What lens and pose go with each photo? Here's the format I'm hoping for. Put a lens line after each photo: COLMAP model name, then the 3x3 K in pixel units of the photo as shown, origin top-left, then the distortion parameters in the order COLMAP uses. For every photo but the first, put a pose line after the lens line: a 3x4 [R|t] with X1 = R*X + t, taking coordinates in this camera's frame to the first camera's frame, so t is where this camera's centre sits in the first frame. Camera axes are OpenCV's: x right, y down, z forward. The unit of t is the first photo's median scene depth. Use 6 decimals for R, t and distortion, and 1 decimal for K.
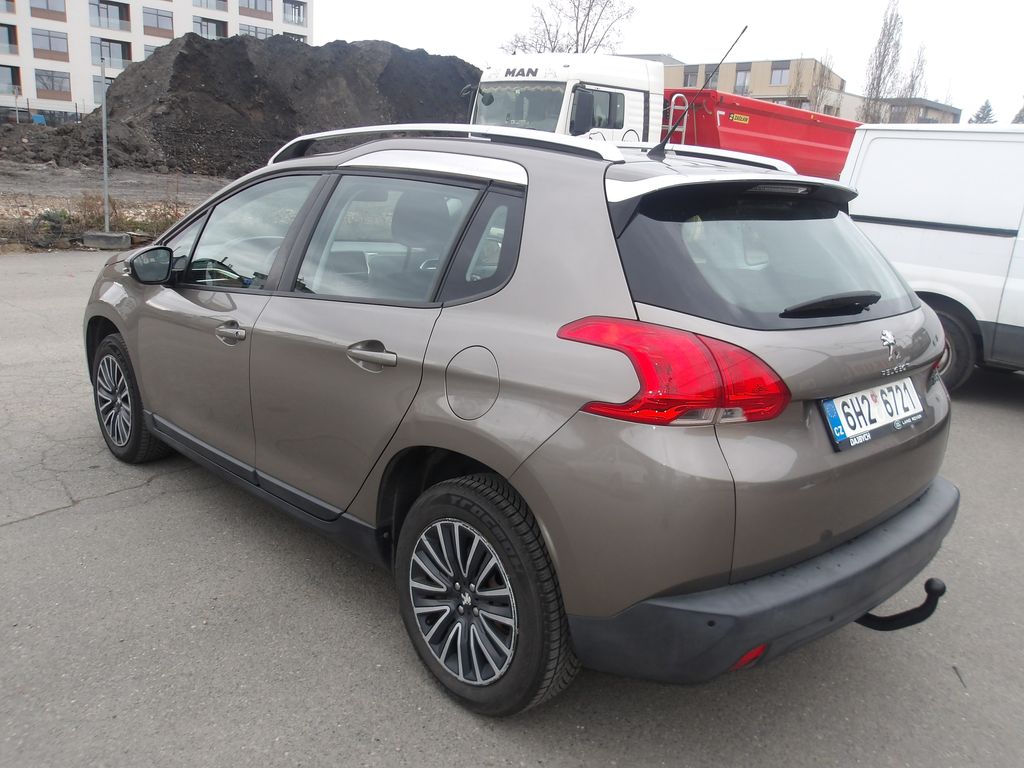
lens RADIAL K [[892.8, 0, 506.8], [0, 892.8, 383.2], [0, 0, 1]] dist [-0.005209, 0.021658]
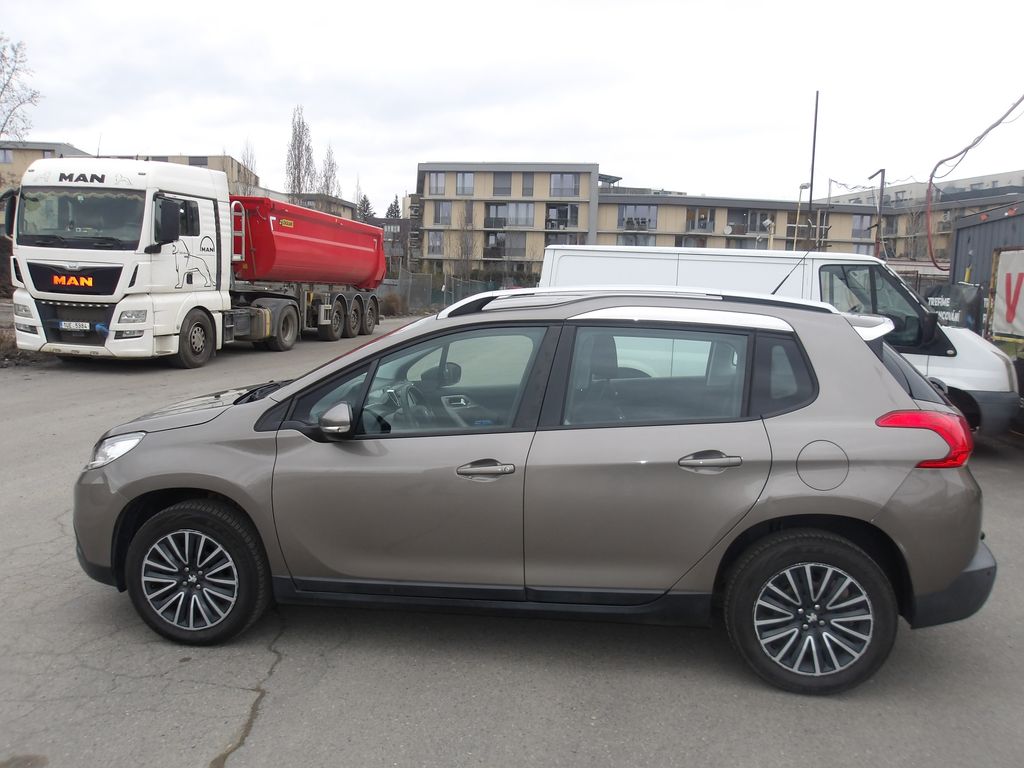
lens RADIAL K [[892.8, 0, 517.1], [0, 892.8, 379.0], [0, 0, 1]] dist [-0.005209, 0.021658]
pose [[0.778873, -0.109068, 0.617625, -1.120565], [0.167802, 0.985102, -0.037649, -0.143844], [-0.604317, 0.132962, 0.785571, 0.095426]]
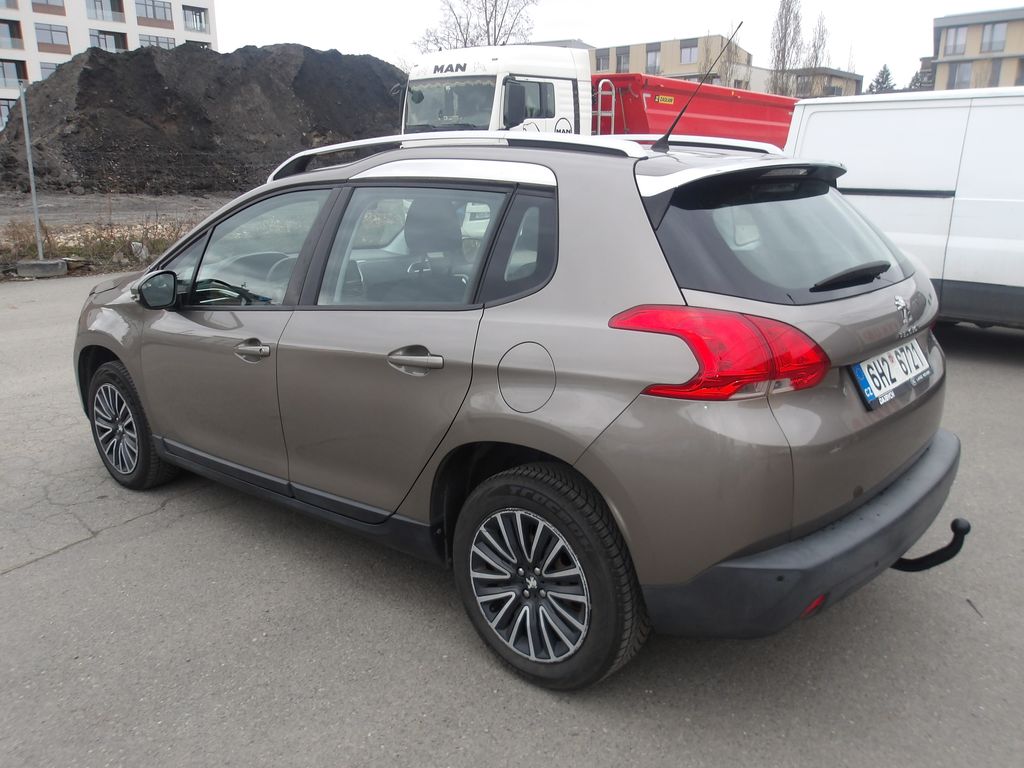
lens RADIAL K [[892.8, 0, 507.4], [0, 892.8, 386.2], [0, 0, 1]] dist [-0.005209, 0.021658]
pose [[0.993421, -0.088942, 0.072143, -0.114701], [0.088106, 0.996003, 0.014690, -0.006320], [-0.073161, -0.008237, 0.997286, -0.039963]]
